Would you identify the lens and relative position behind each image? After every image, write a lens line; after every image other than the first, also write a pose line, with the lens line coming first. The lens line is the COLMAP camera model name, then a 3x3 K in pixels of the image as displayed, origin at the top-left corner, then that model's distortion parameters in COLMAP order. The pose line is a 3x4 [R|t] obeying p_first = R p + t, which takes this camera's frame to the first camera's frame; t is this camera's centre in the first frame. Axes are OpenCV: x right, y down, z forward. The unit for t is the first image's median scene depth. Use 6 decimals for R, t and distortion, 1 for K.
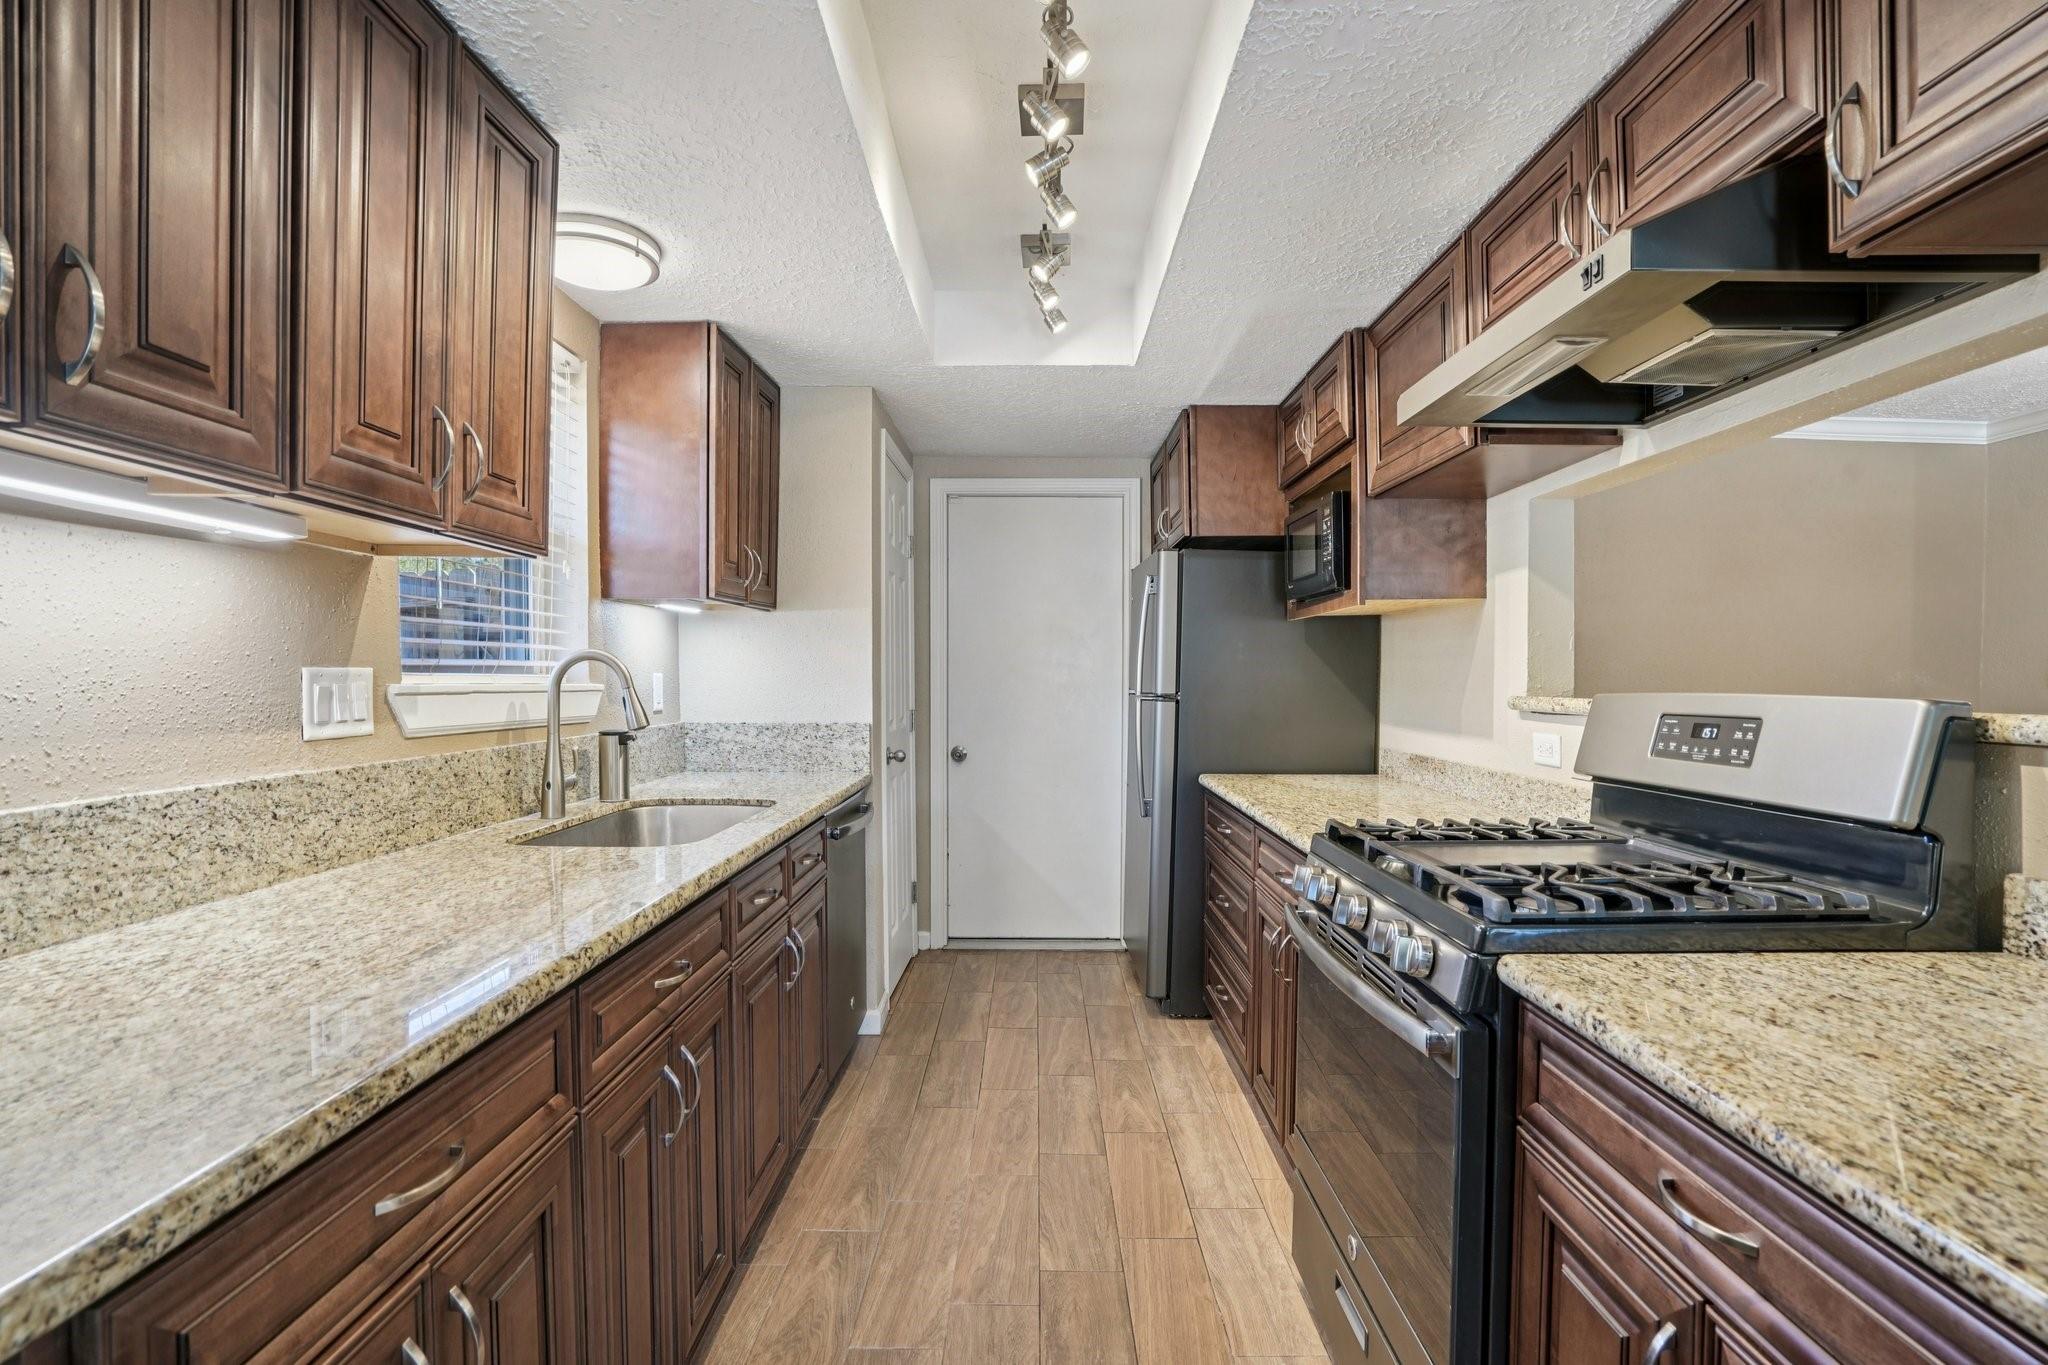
lens RADIAL K [[966.5, 0, 1030.0], [0, 966.5, 689.2], [0, 0, 1]] dist [-0.065147, 0.026416]
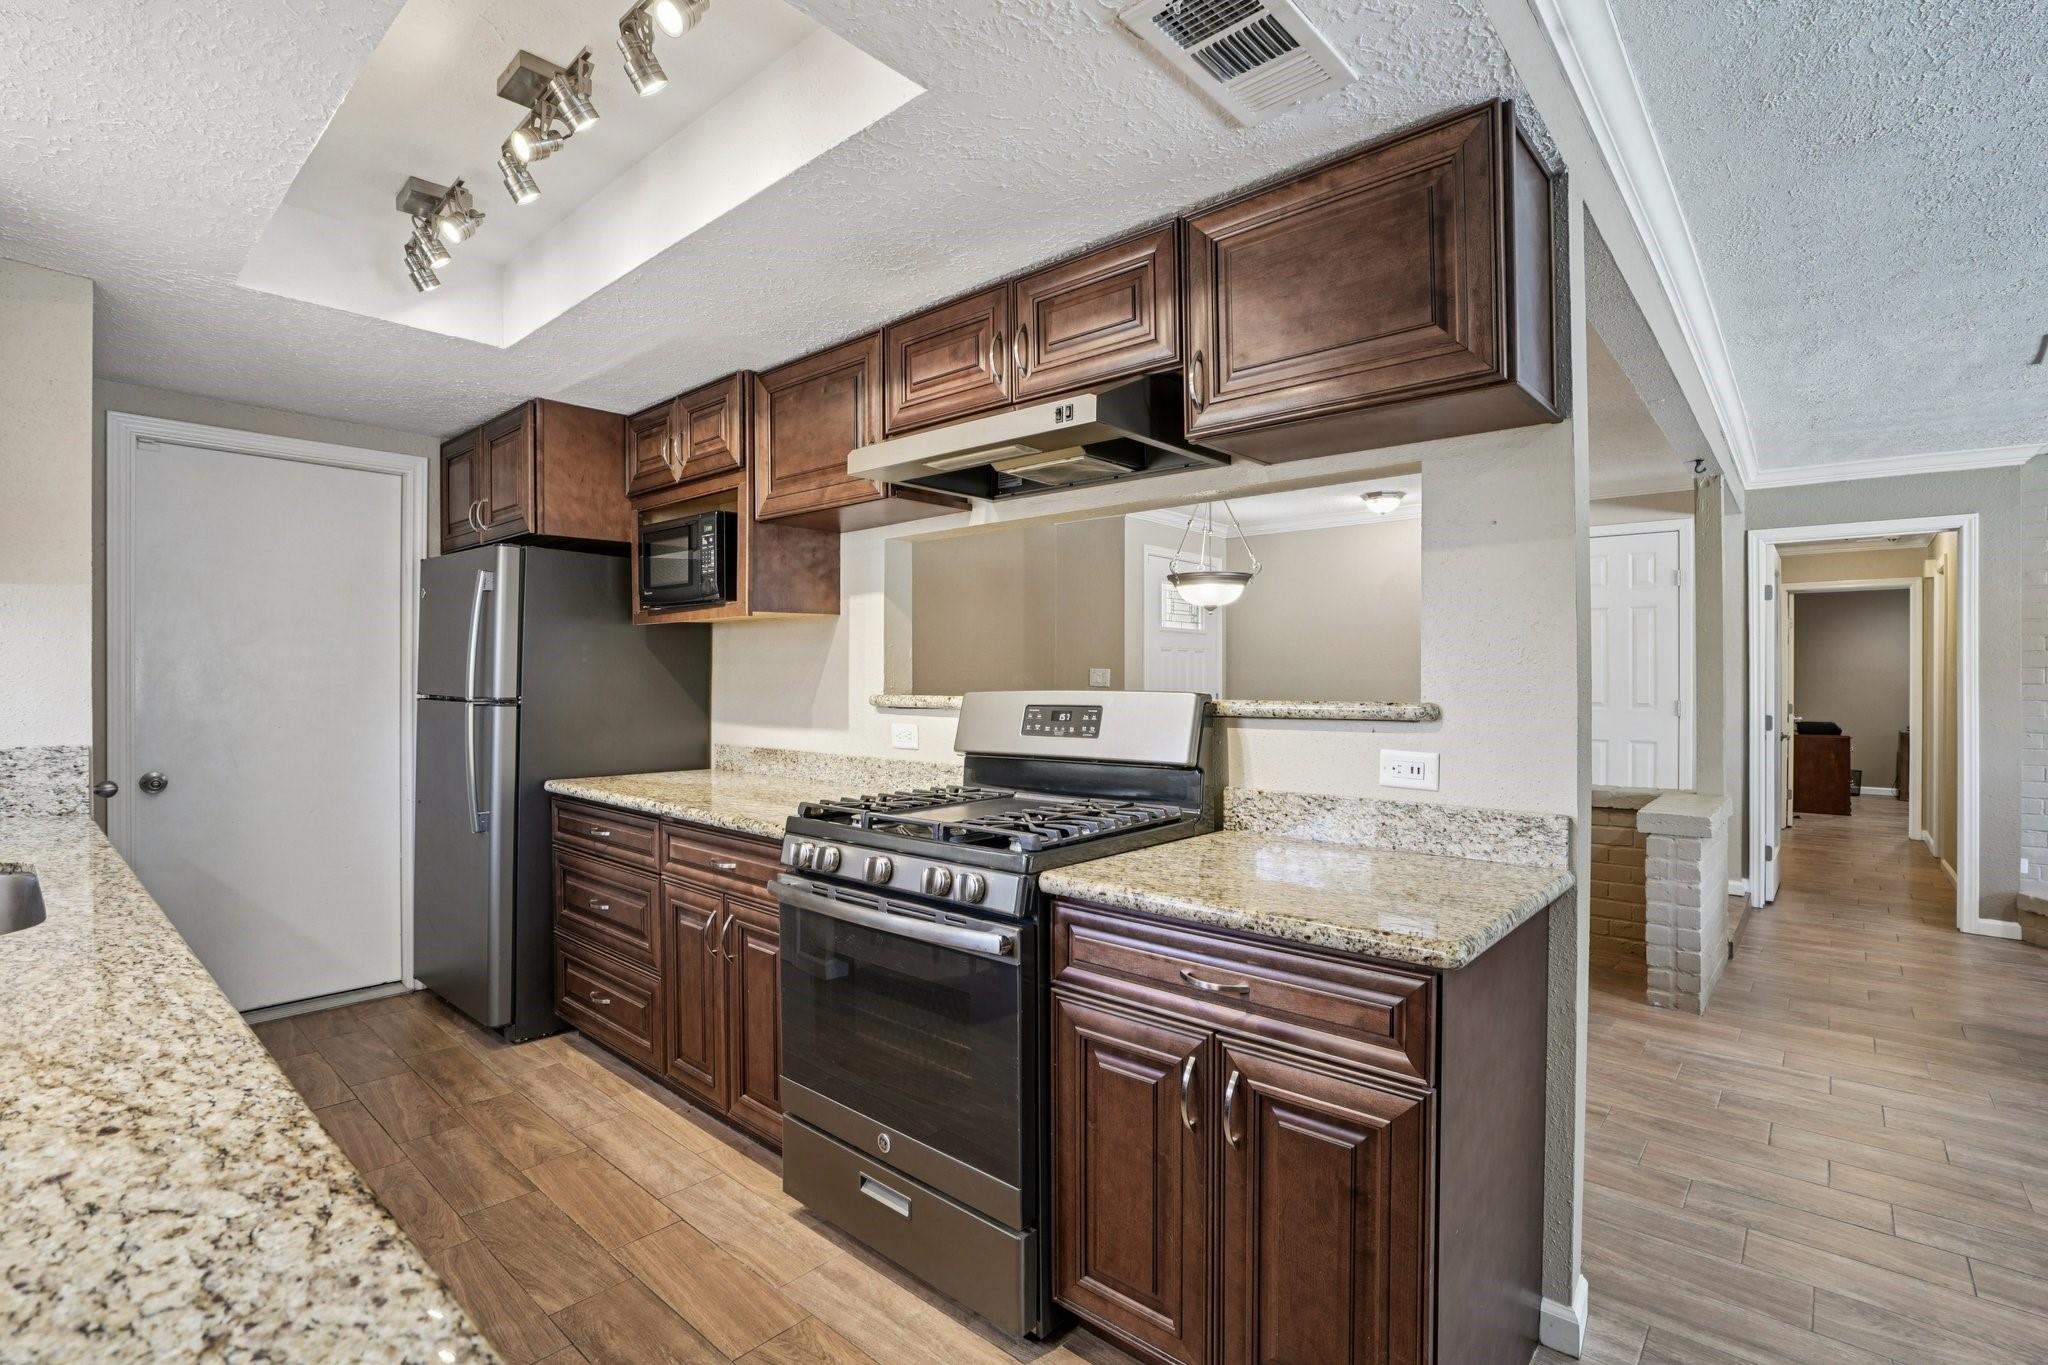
lens RADIAL K [[958.3, 0, 1027.3], [0, 958.3, 665.7], [0, 0, 1]] dist [-0.065977, 0.026465]
pose [[0.656394, 0.008006, 0.754375, -0.288054], [0.011072, 0.999734, -0.020244, -0.003228], [-0.754337, 0.021641, 0.656131, 0.022203]]
